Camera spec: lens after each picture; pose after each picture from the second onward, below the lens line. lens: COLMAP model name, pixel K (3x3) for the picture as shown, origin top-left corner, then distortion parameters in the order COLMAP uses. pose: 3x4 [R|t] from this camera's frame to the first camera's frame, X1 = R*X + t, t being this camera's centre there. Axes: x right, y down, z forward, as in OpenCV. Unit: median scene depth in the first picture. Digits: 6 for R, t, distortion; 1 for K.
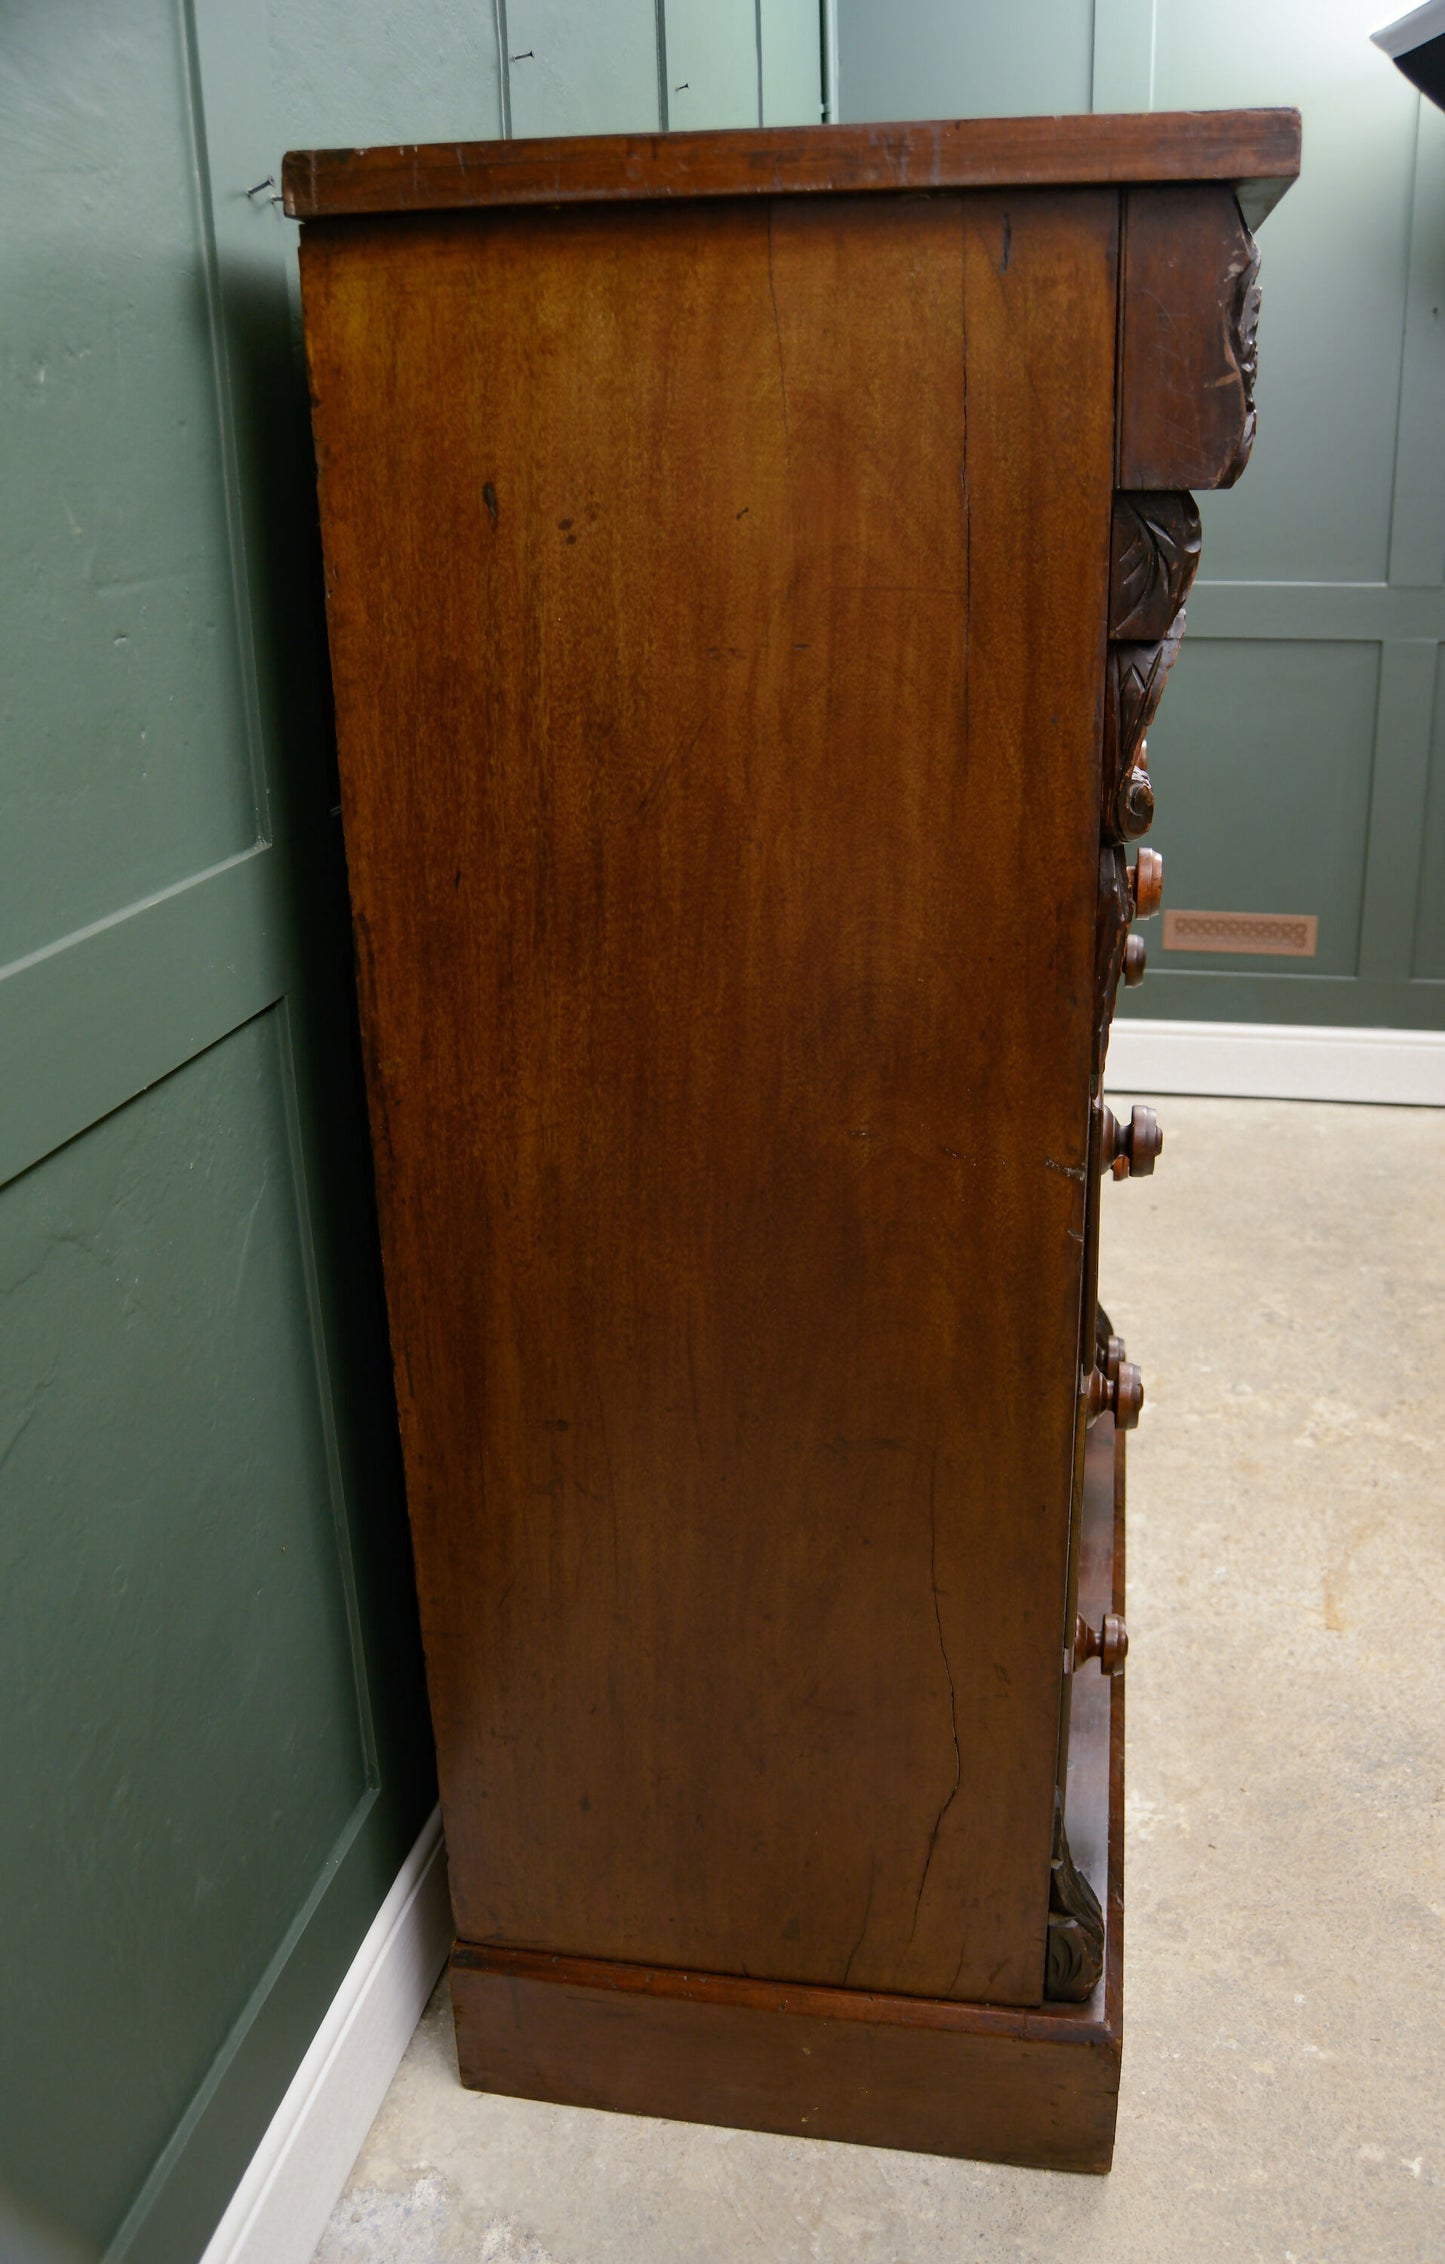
lens RADIAL K [[1955.4, 0, 722.5], [0, 1955.4, 1132.0], [0, 0, 1]] dist [-0.092498, 0.008011]
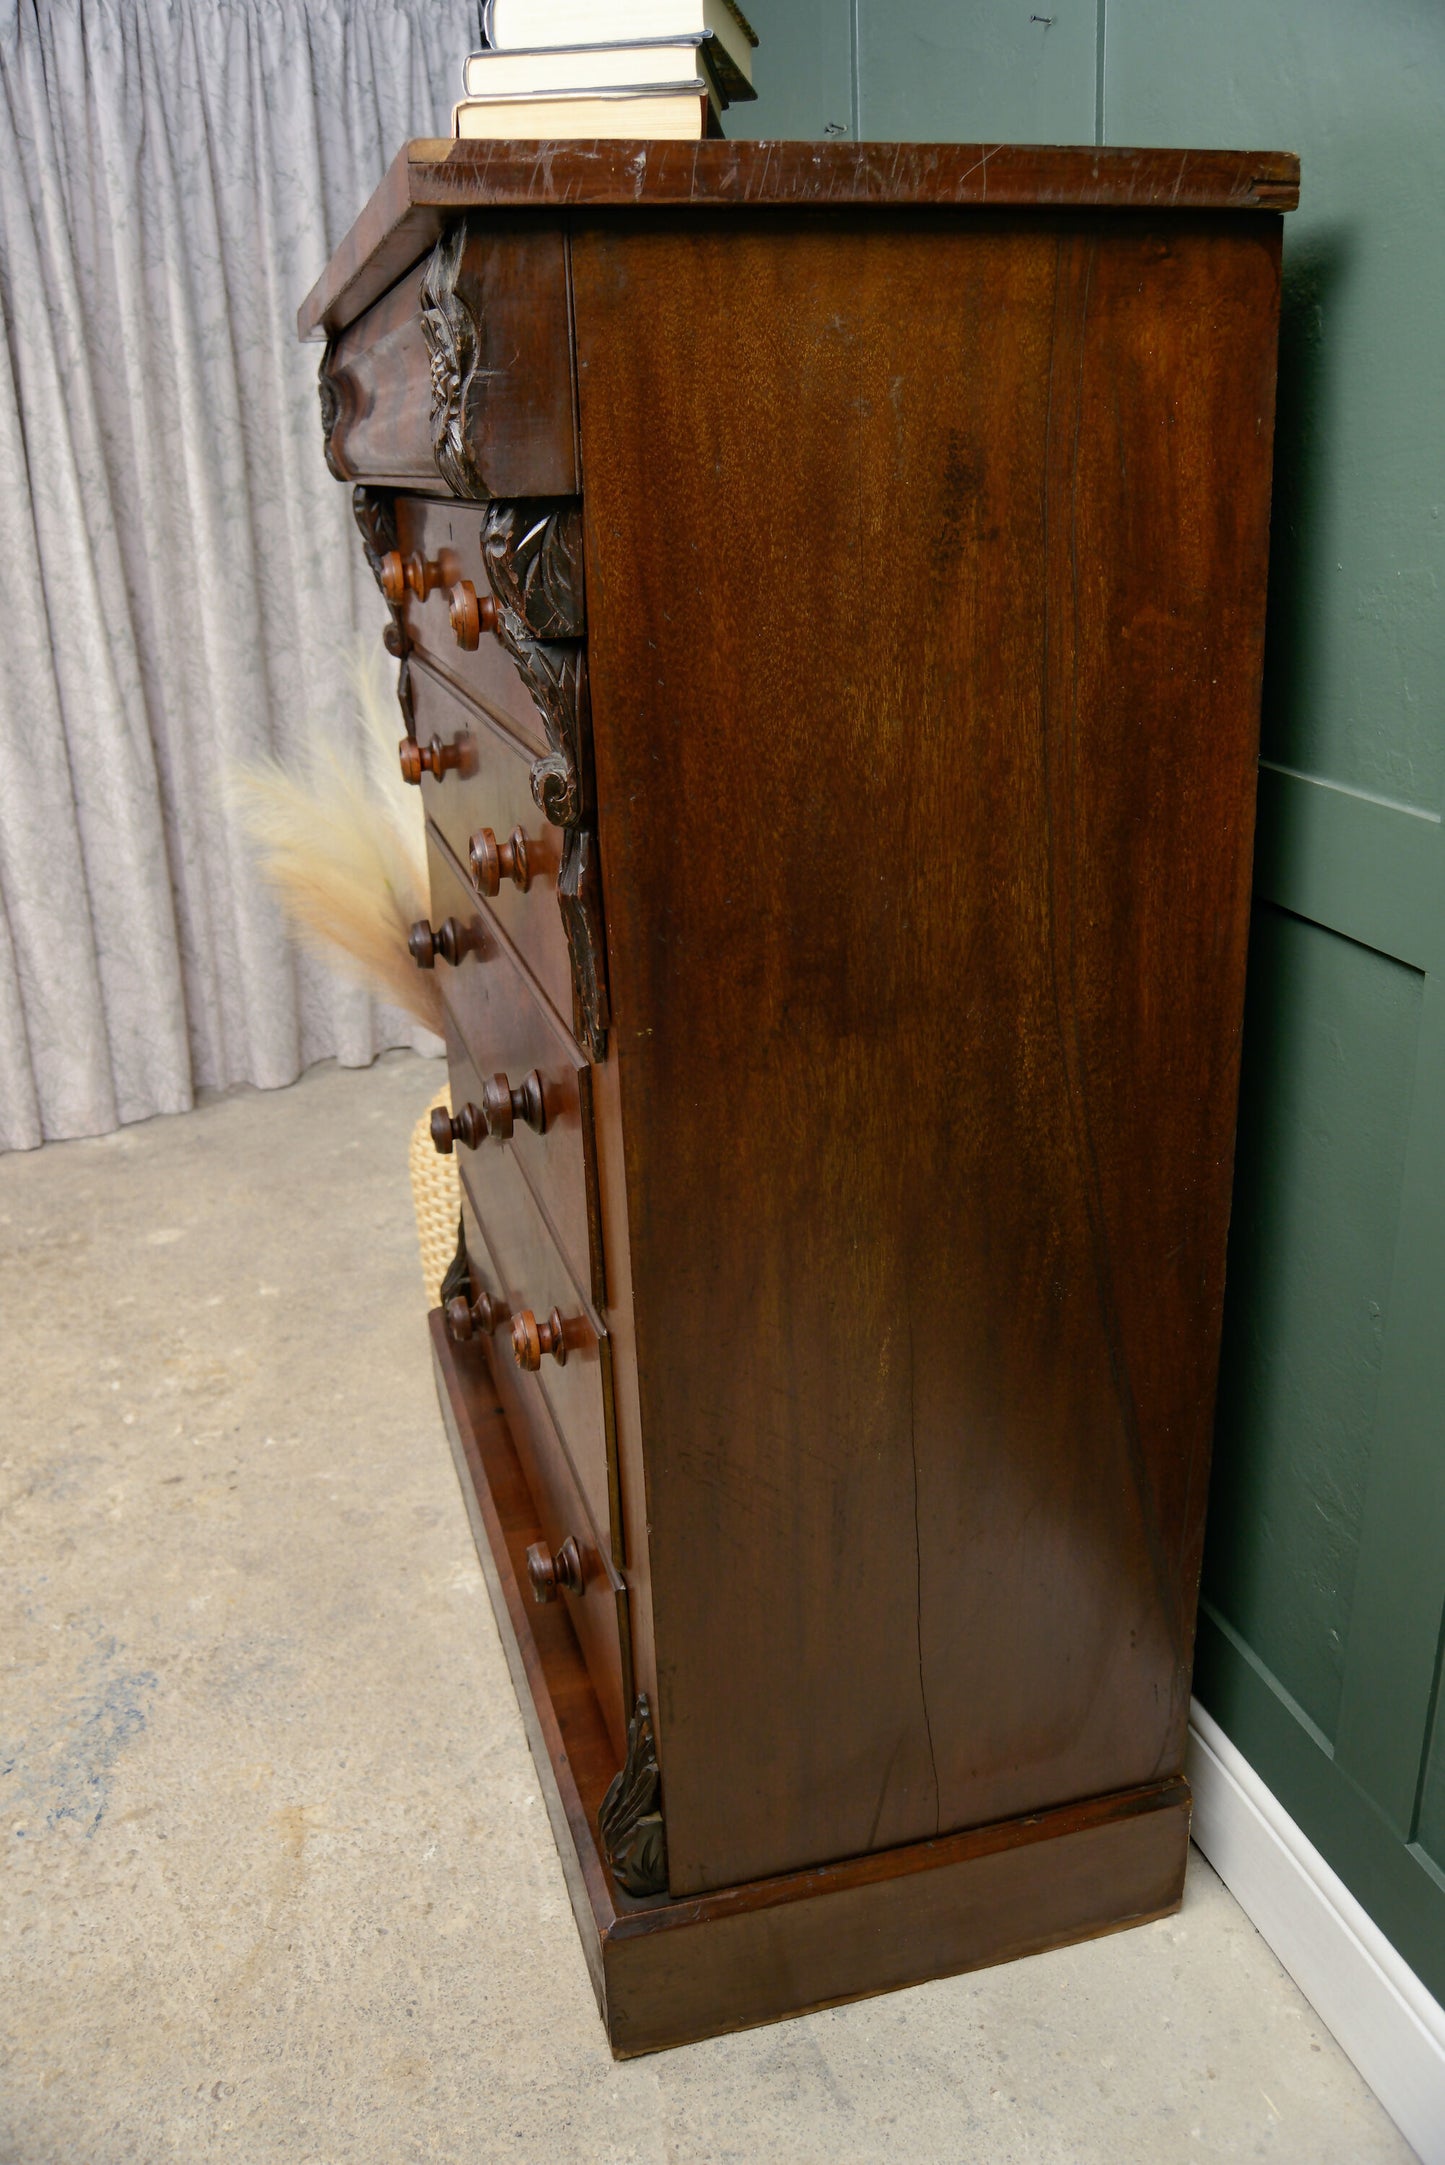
lens RADIAL K [[1708.1, 0, 722.5], [0, 1708.1, 1082.5], [0, 0, 1]] dist [-0.114508, 0.008003]
pose [[-0.891071, 0.205978, -0.404433, 0.372619], [-0.094092, 0.787891, 0.608584, -0.472271], [0.444004, 0.580345, -0.682686, 1.378339]]
